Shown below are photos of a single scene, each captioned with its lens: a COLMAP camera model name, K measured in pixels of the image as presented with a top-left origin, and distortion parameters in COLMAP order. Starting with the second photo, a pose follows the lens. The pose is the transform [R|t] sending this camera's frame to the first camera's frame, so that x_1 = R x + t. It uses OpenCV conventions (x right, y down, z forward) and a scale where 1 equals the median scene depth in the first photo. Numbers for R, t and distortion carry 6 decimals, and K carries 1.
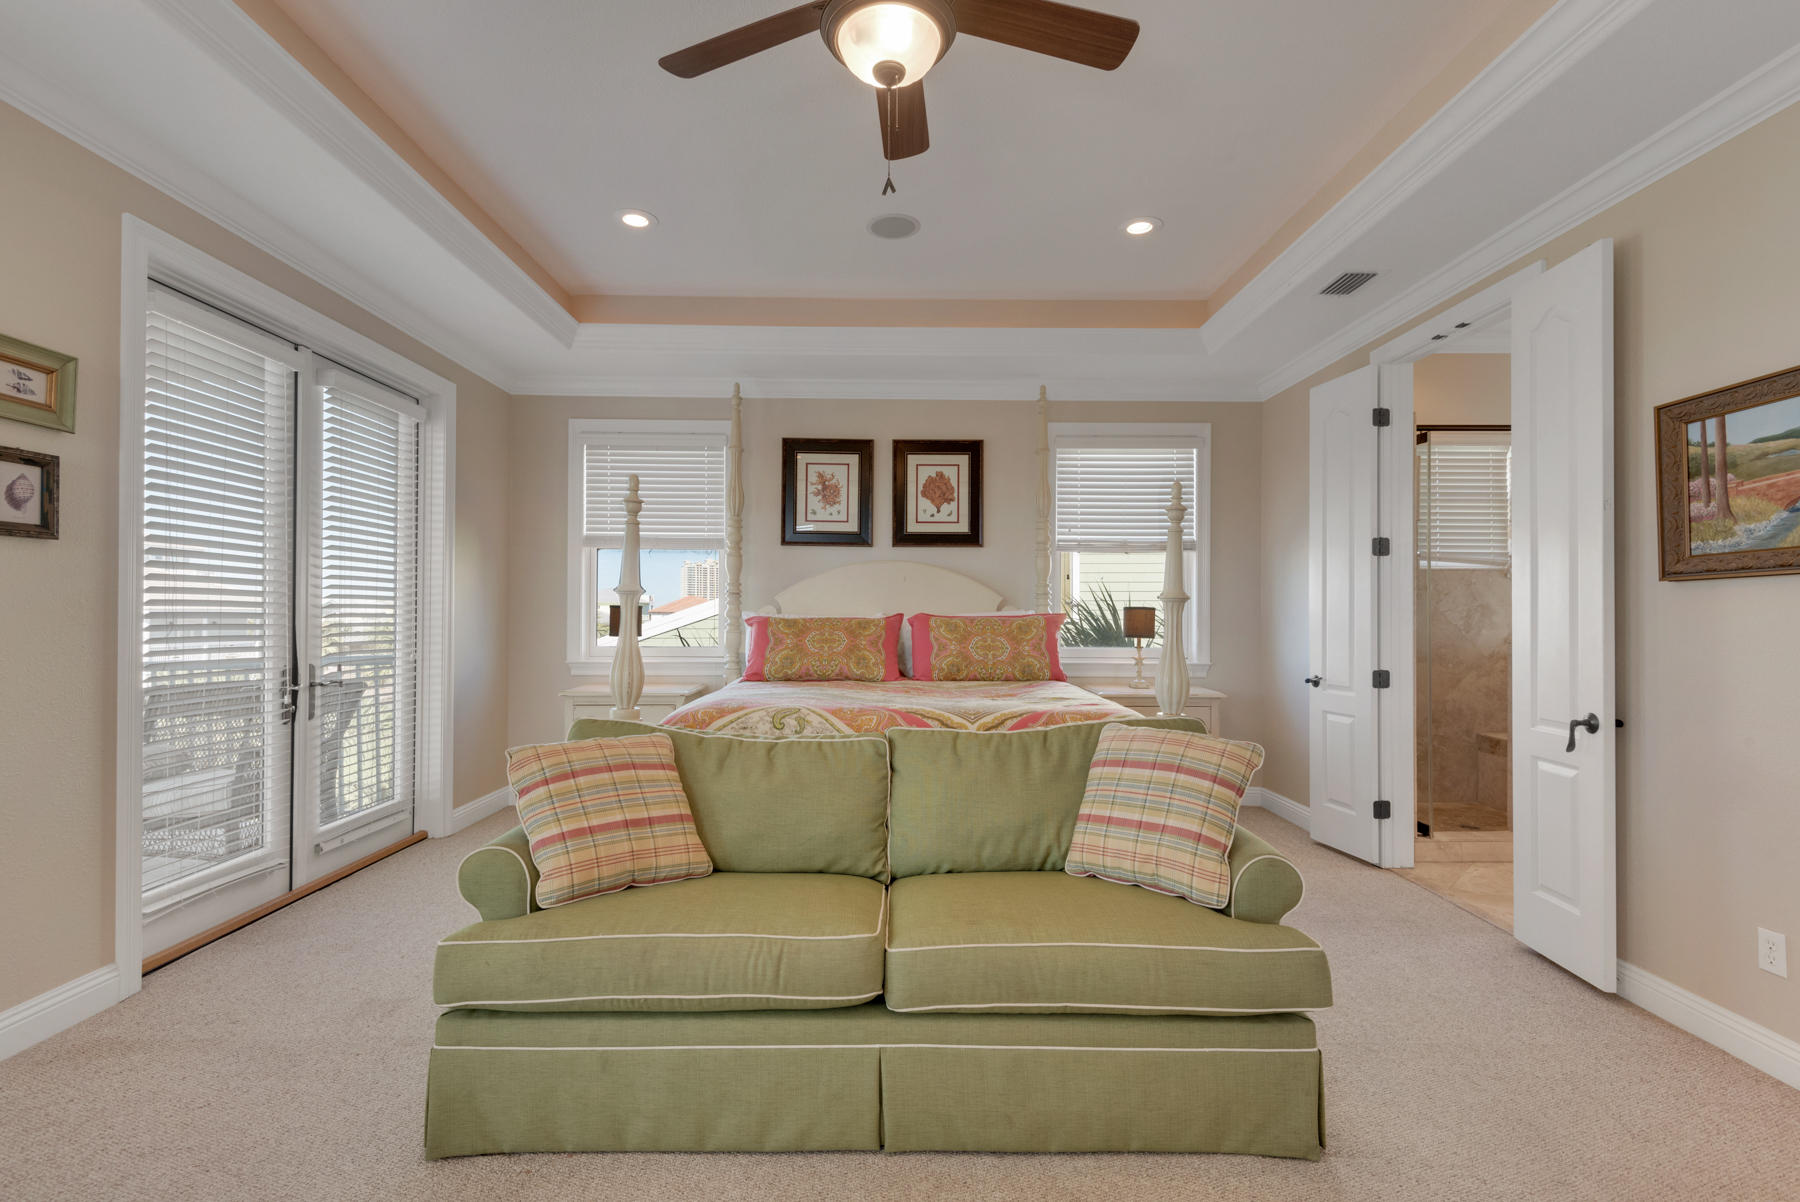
lens RADIAL K [[823.5, 0, 908.0], [0, 823.5, 608.0], [0, 0, 1]] dist [0.015507, -0.005269]
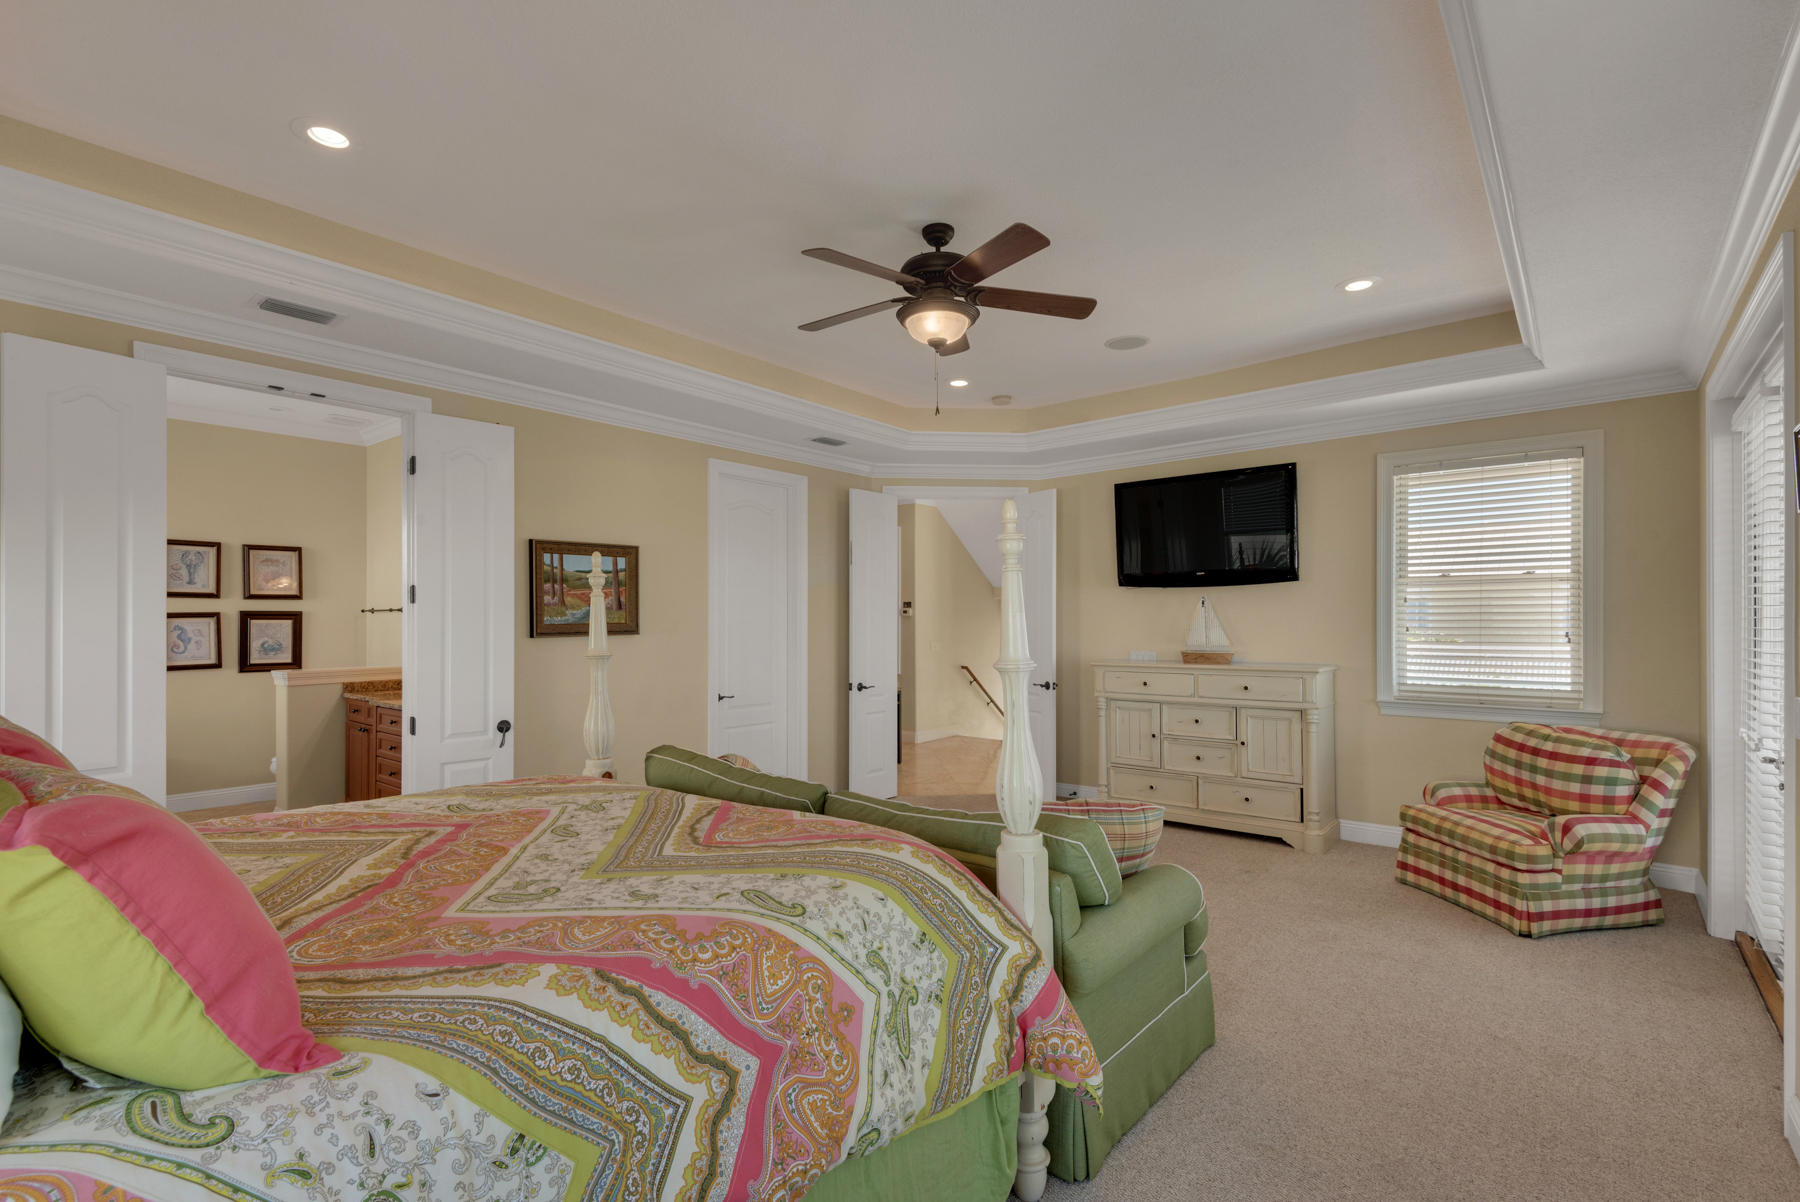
lens RADIAL K [[823.5, 0, 901.4], [0, 823.5, 610.7], [0, 0, 1]] dist [0.015507, -0.005269]
pose [[-0.751679, 0.000299, 0.659529, -0.895477], [-0.009732, 0.999886, -0.011545, -0.081799], [-0.659458, -0.015096, -0.751590, 1.907514]]
